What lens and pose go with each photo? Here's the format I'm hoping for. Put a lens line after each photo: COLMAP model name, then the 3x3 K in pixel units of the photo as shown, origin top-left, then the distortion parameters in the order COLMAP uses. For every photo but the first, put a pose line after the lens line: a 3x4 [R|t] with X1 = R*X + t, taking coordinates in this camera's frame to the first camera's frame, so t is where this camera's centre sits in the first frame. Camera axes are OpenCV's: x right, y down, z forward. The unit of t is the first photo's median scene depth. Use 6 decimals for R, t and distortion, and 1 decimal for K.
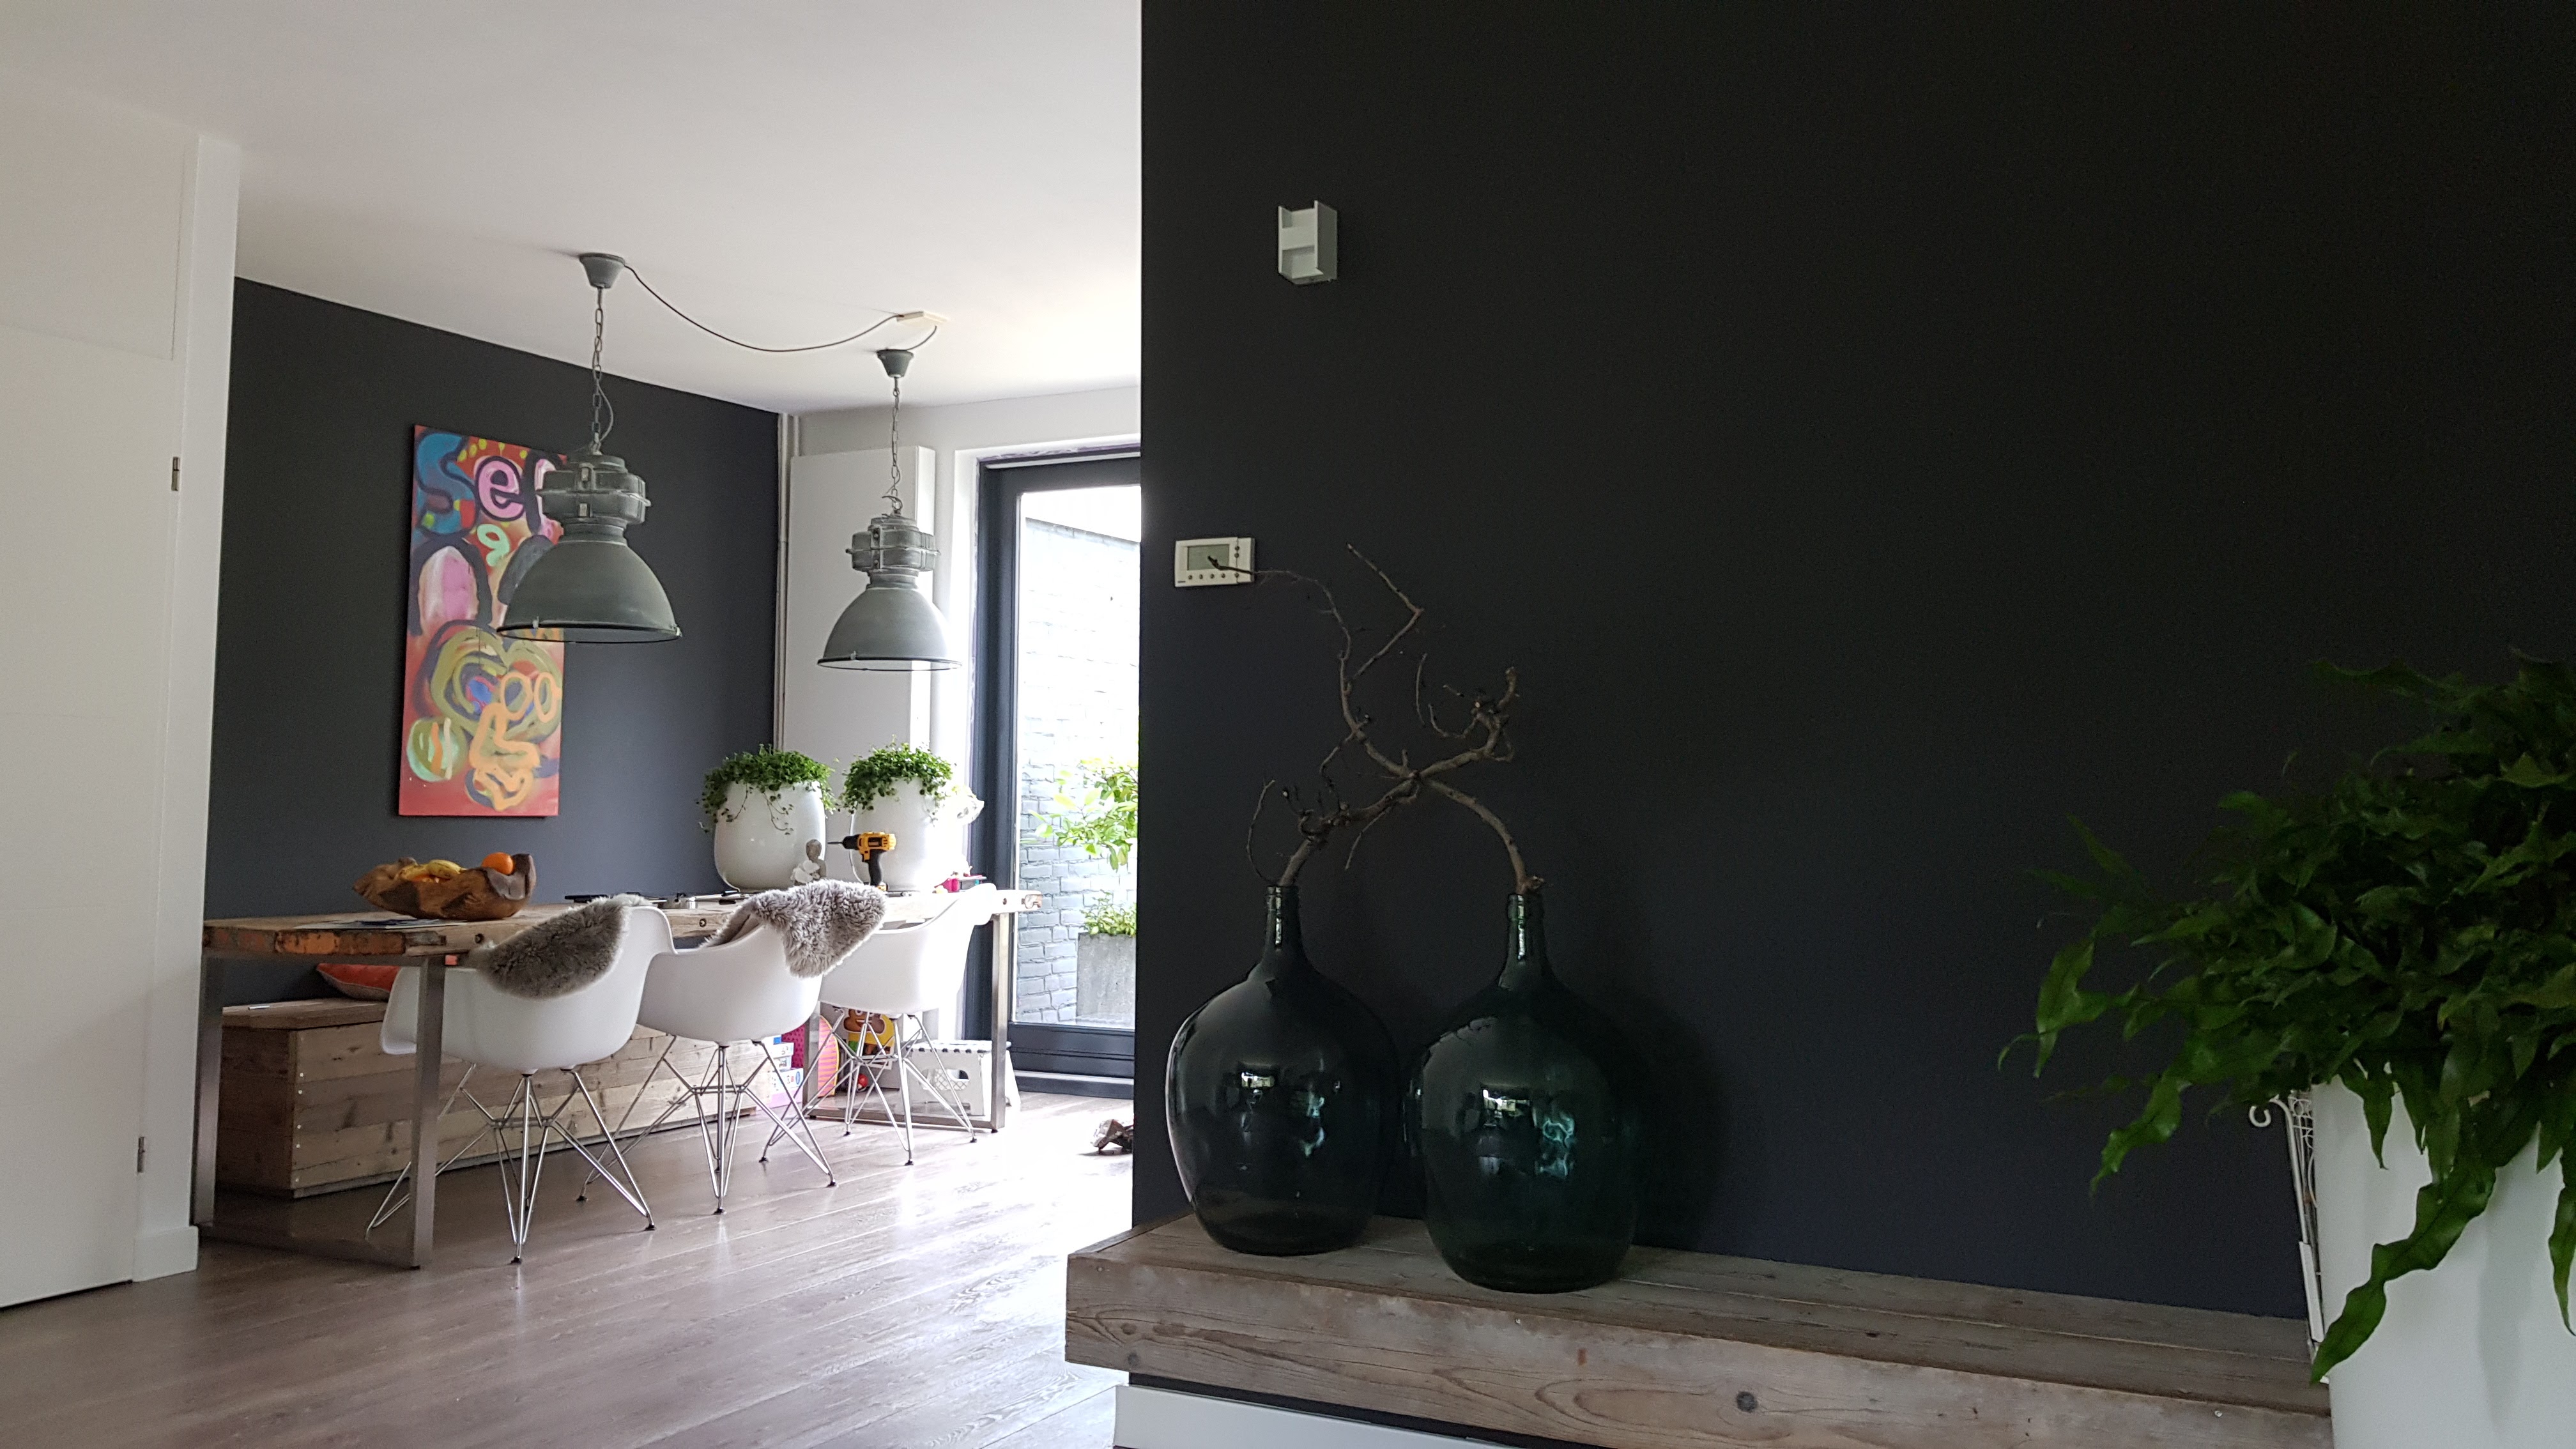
lens RADIAL K [[1957.5, 0, 1295.7], [0, 1957.5, 667.8], [0, 0, 1]] dist [0.050967, -0.001904]
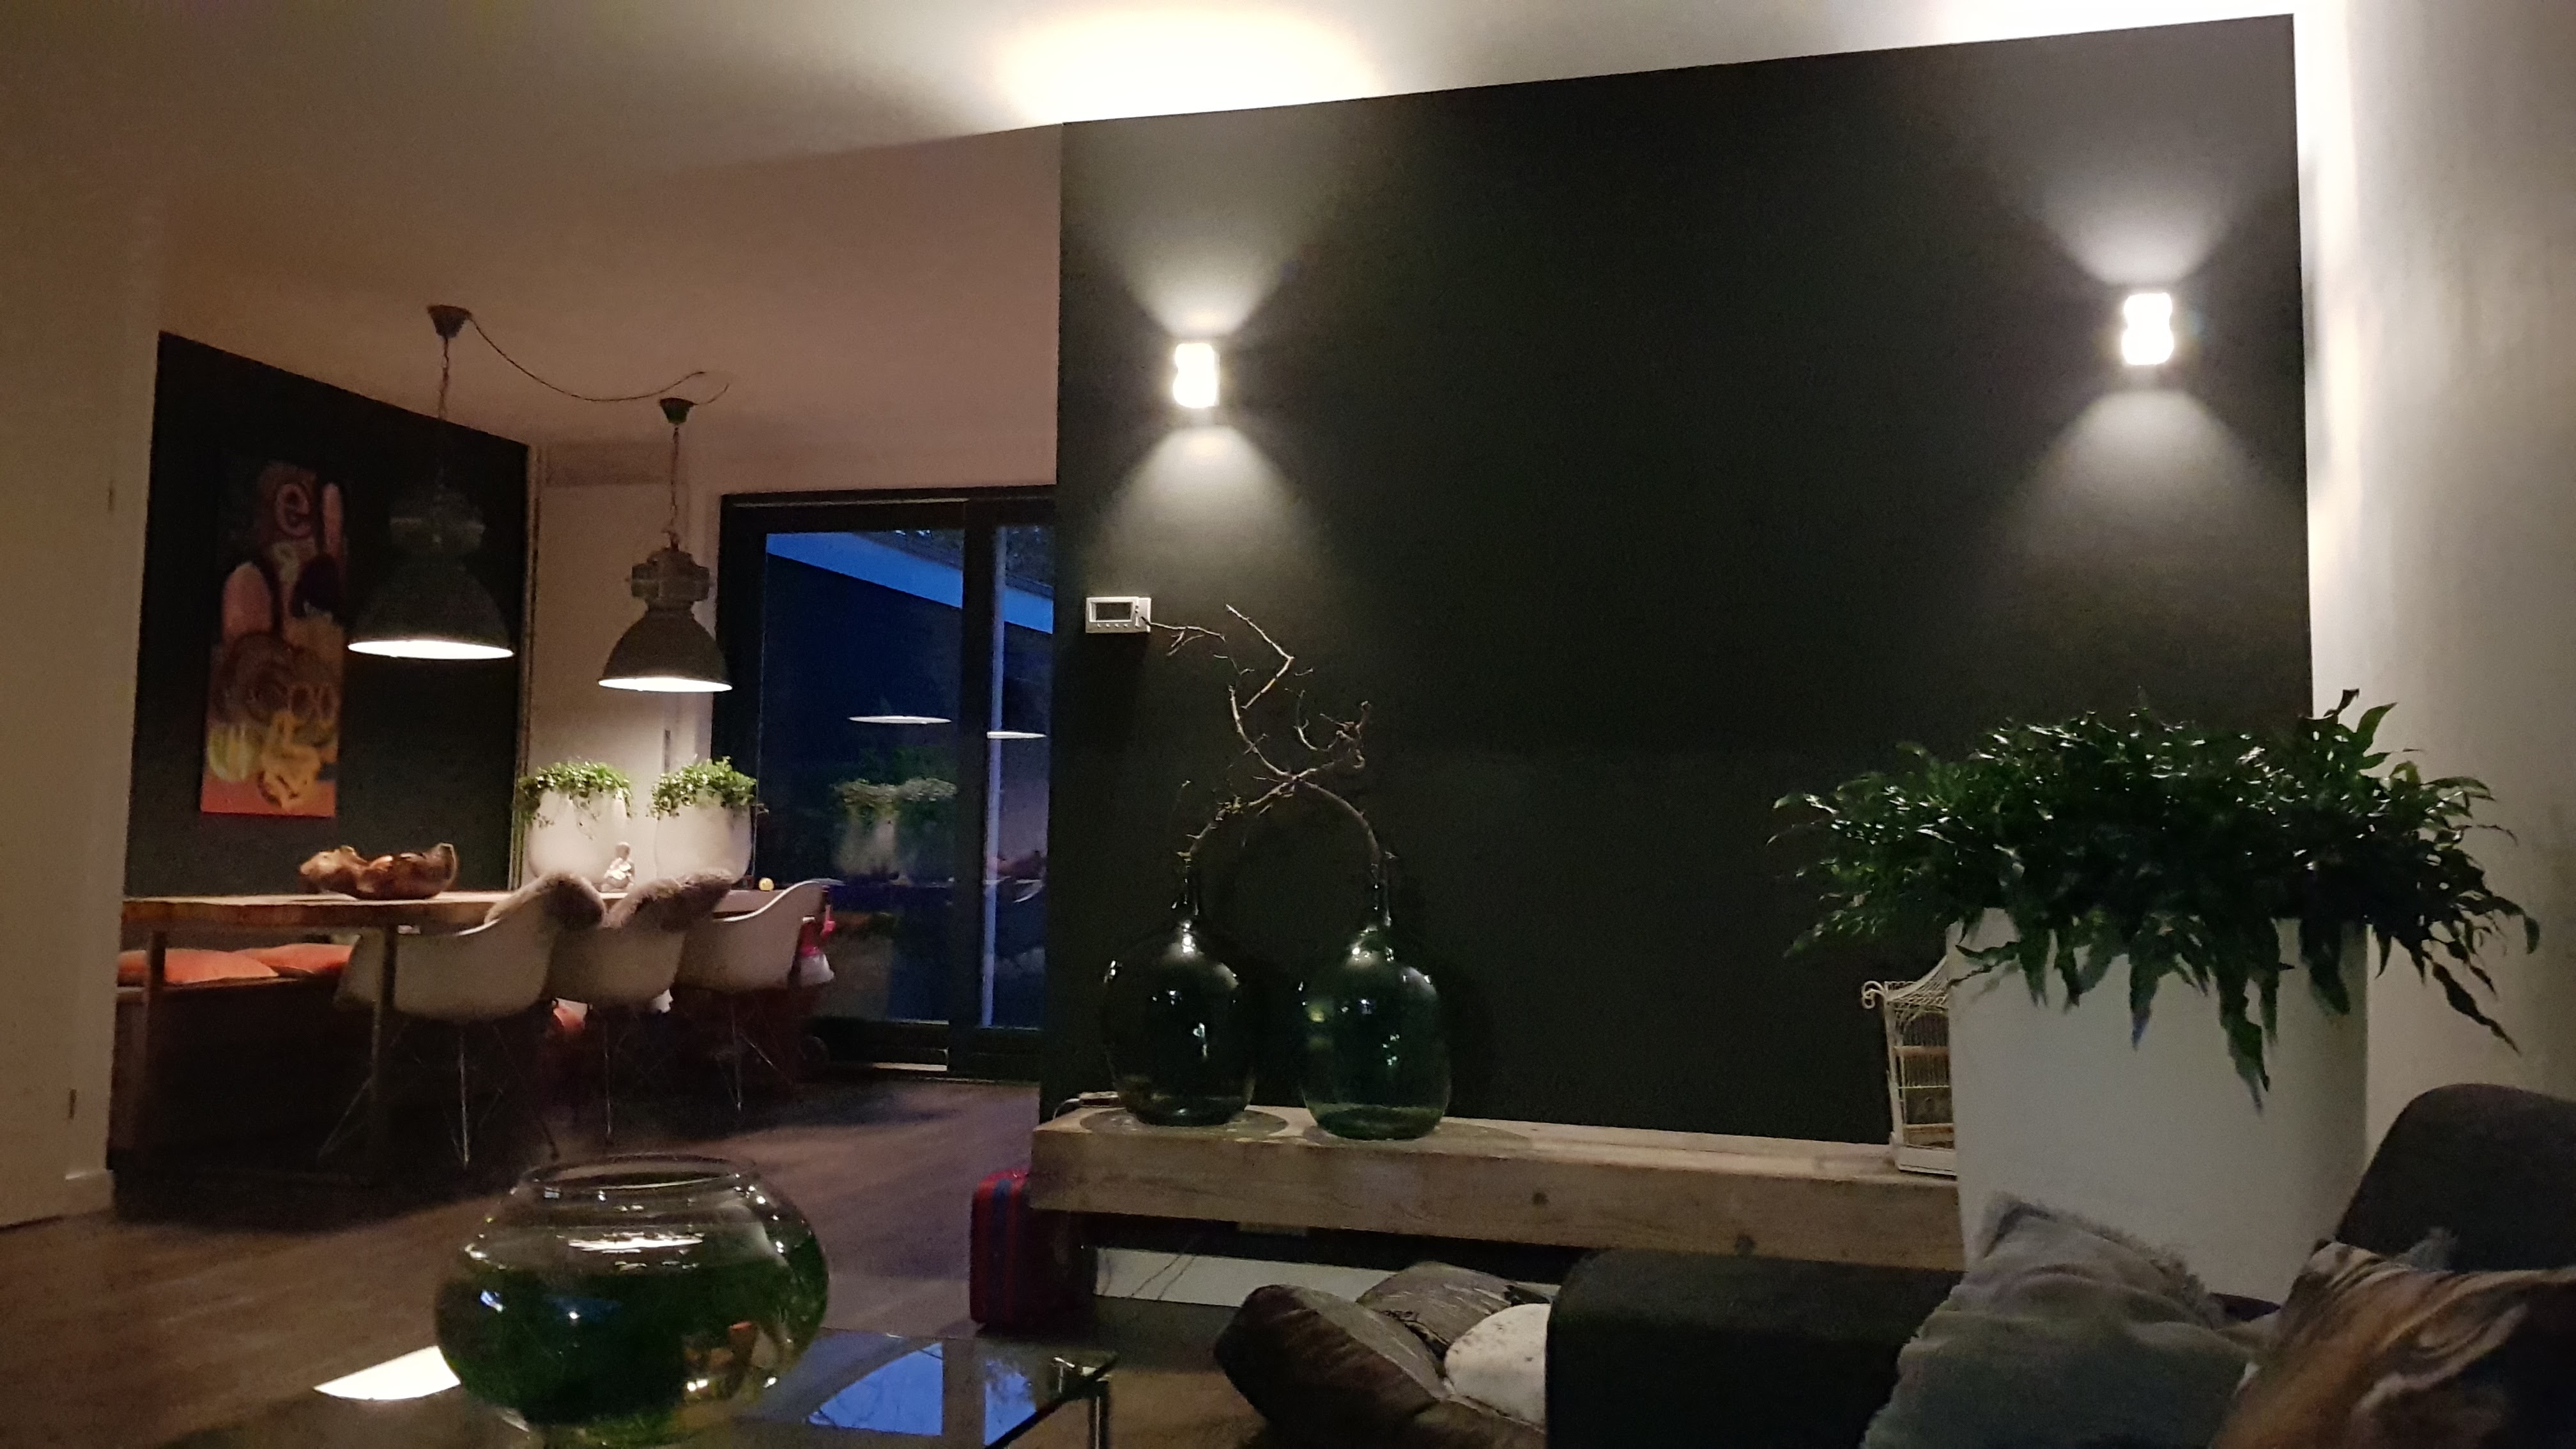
lens RADIAL K [[1942.6, 0, 1288.0], [0, 1942.6, 724.5], [0, 0, 1]] dist [-0.005482, -0.043978]
pose [[0.975222, 0.027359, 0.219531, -0.212977], [-0.029278, 0.999556, 0.005491, 0.008689], [-0.219283, -0.011782, 0.975590, -0.282989]]
